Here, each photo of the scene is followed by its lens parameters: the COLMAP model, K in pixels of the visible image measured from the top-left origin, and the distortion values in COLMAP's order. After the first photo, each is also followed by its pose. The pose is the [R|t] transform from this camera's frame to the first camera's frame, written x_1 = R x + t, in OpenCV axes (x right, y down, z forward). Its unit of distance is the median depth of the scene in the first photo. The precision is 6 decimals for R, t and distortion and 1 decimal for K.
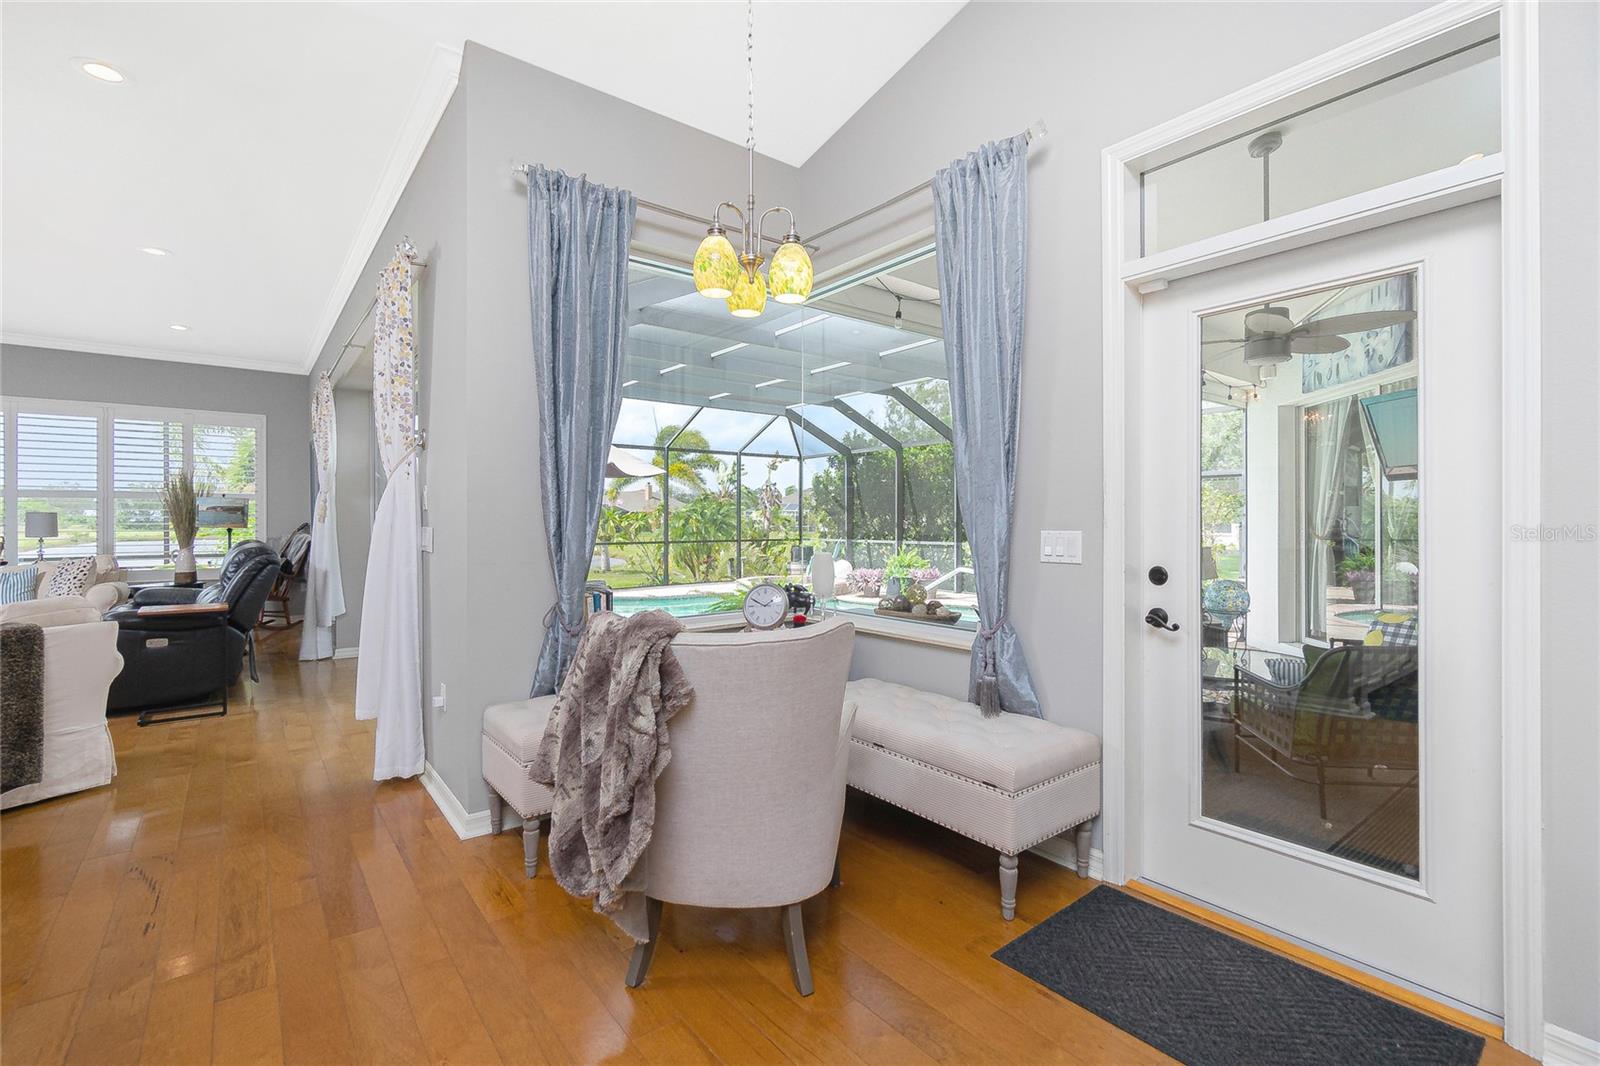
lens RADIAL K [[698.6, 0, 797.6], [0, 698.6, 525.6], [0, 0, 1]] dist [0.002100, 0.000397]
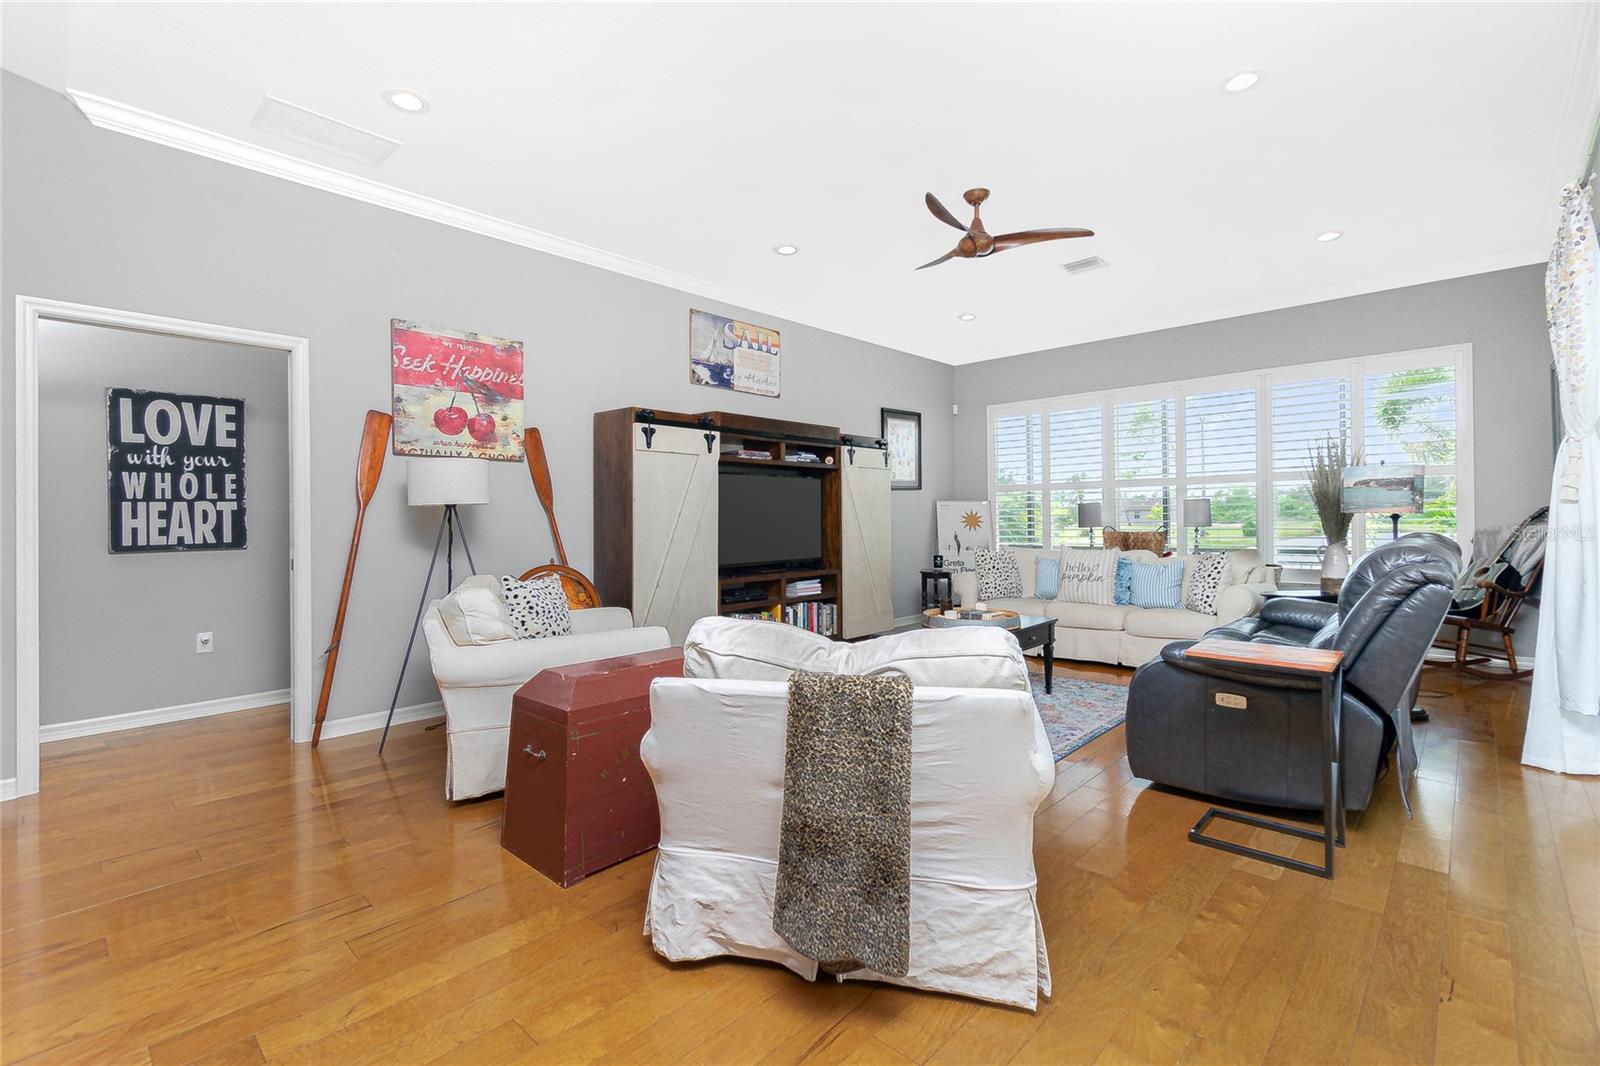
lens RADIAL K [[730.3, 0, 770.8], [0, 730.3, 527.0], [0, 0, 1]] dist [-0.000102, 0.000079]
pose [[0.131979, 0.004536, -0.991242, -0.325856], [0.007437, 0.999957, 0.005566, 0.011039], [0.991225, -0.008106, 0.131940, 0.497233]]
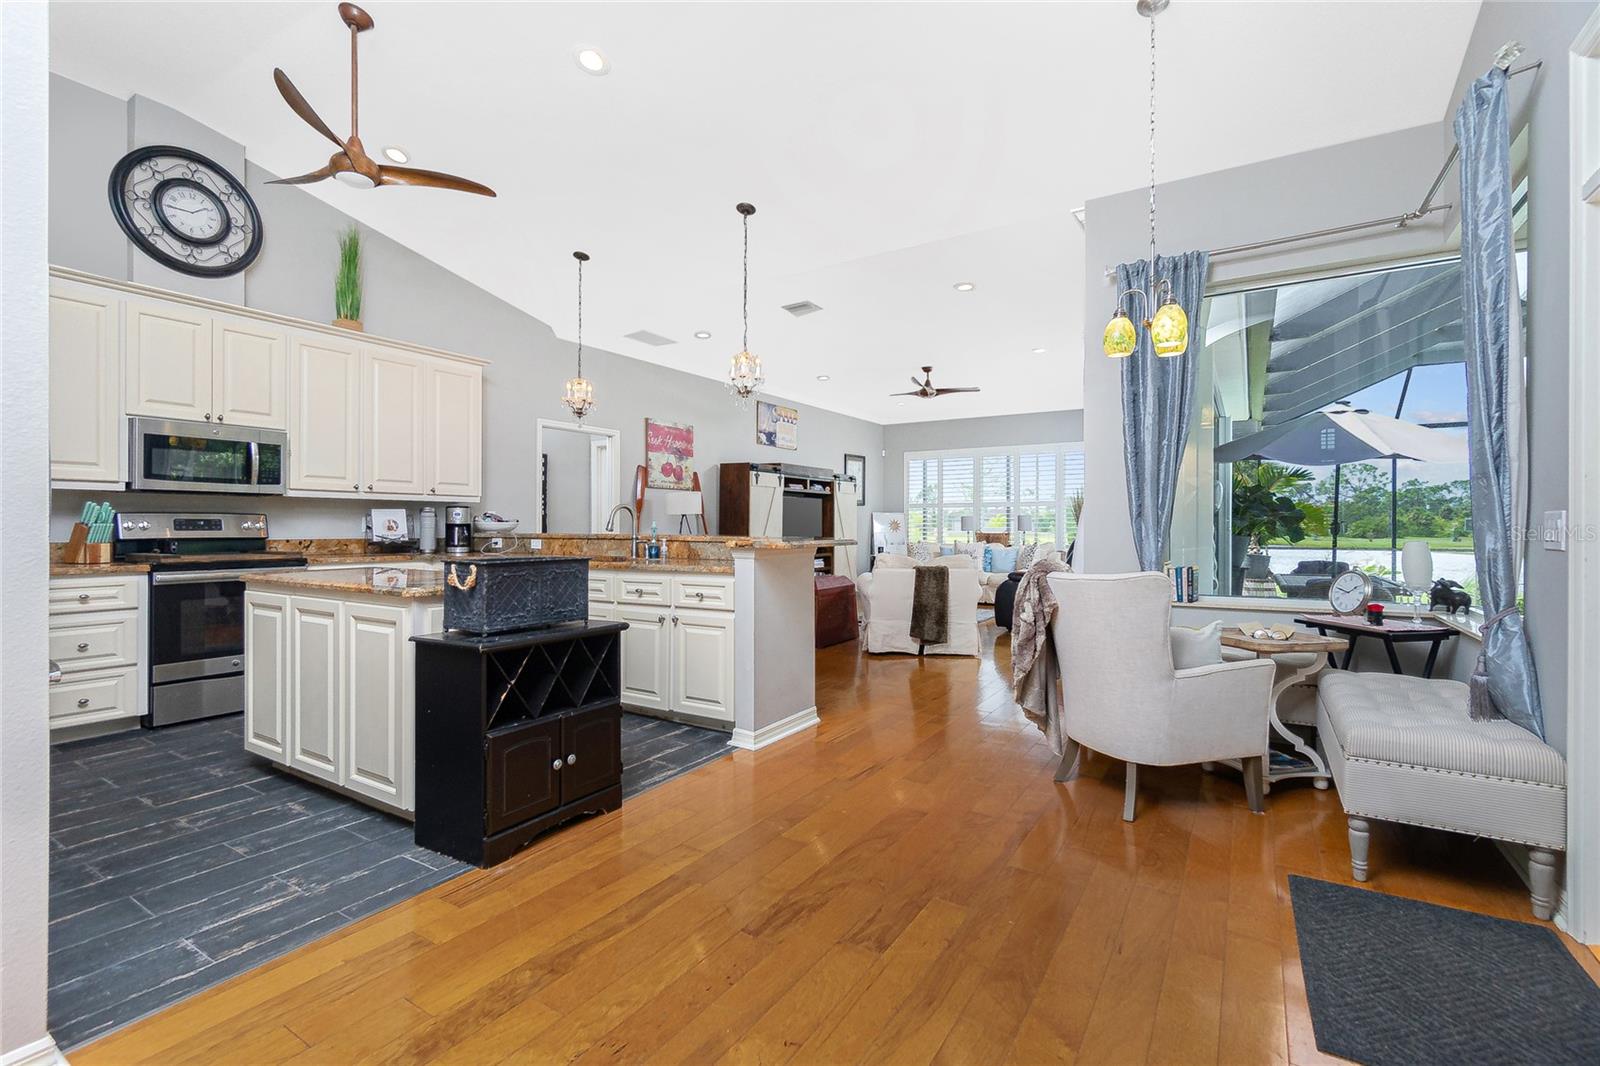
lens RADIAL K [[718.9, 0, 800.0], [0, 718.9, 533.0], [0, 0, 1]] dist [0.000642, 0.000091]
pose [[0.340614, 0.009236, -0.940158, 0.444152], [-0.004792, 0.999956, 0.008088, 0.016265], [0.940191, 0.001750, 0.340644, -0.067810]]
